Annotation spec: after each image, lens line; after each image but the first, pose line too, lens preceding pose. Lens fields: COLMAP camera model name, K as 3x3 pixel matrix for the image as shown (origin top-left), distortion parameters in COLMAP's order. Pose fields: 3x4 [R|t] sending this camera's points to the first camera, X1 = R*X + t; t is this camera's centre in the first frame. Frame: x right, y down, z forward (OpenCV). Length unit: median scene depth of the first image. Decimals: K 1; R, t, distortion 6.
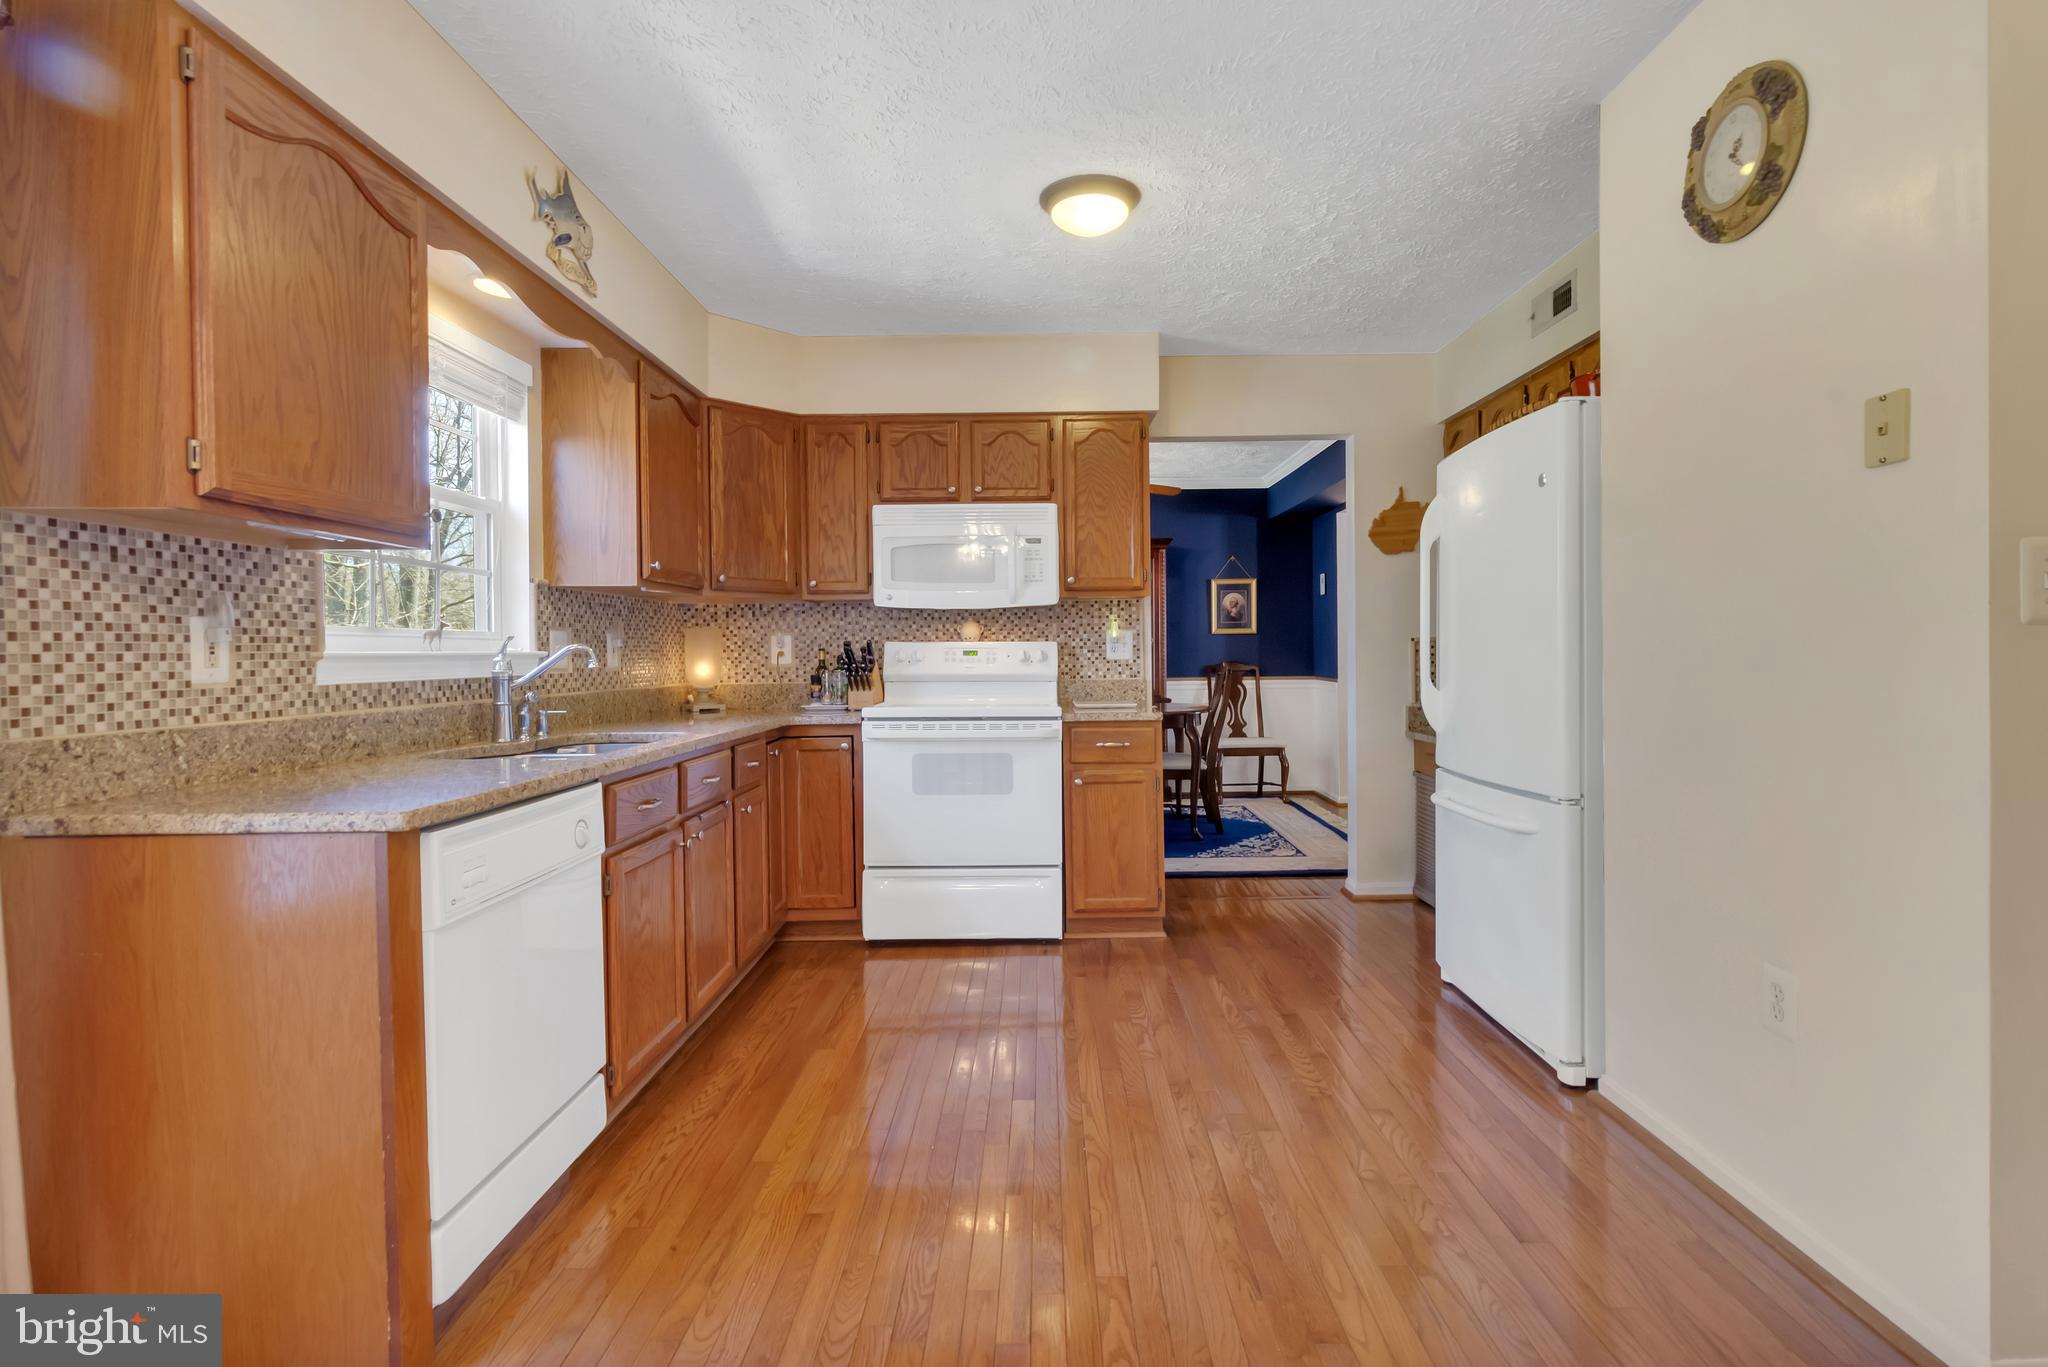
lens RADIAL K [[981.3, 0, 1025.6], [0, 981.3, 673.1], [0, 0, 1]] dist [0.003331, -0.000858]
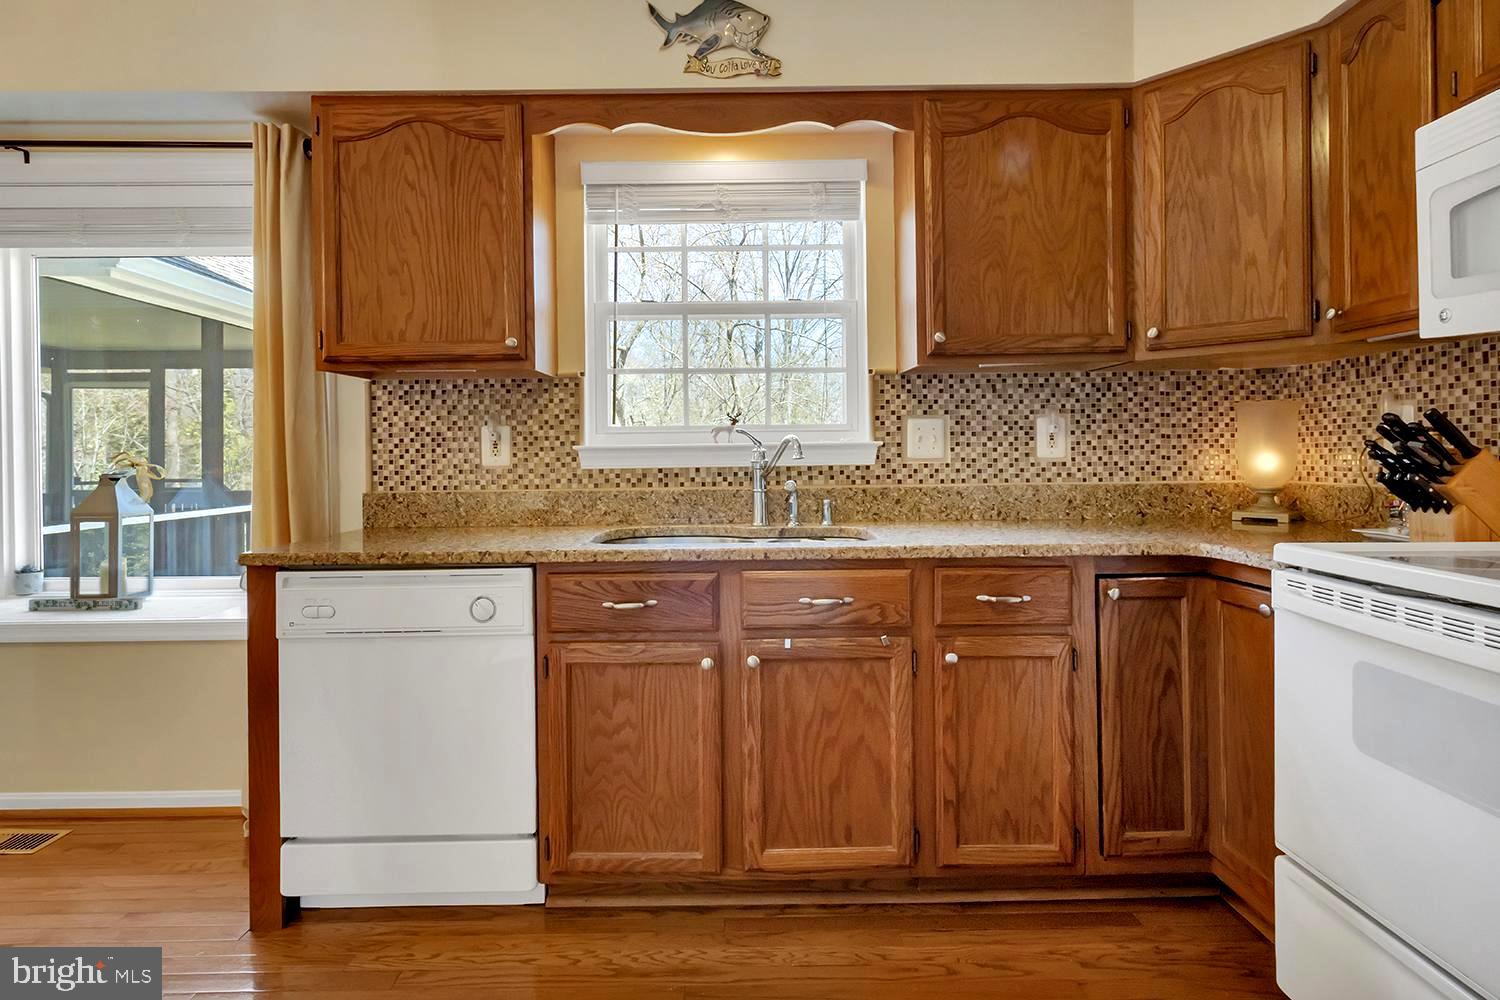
lens RADIAL K [[763.2, 0, 736.6], [0, 763.2, 451.8], [0, 0, 1]] dist [0.002702, 0.000377]
pose [[0.018561, 0.009213, -0.999785, 0.447821], [-0.007665, 0.999929, 0.009072, -0.027478], [0.999798, 0.007495, 0.018630, 1.349548]]
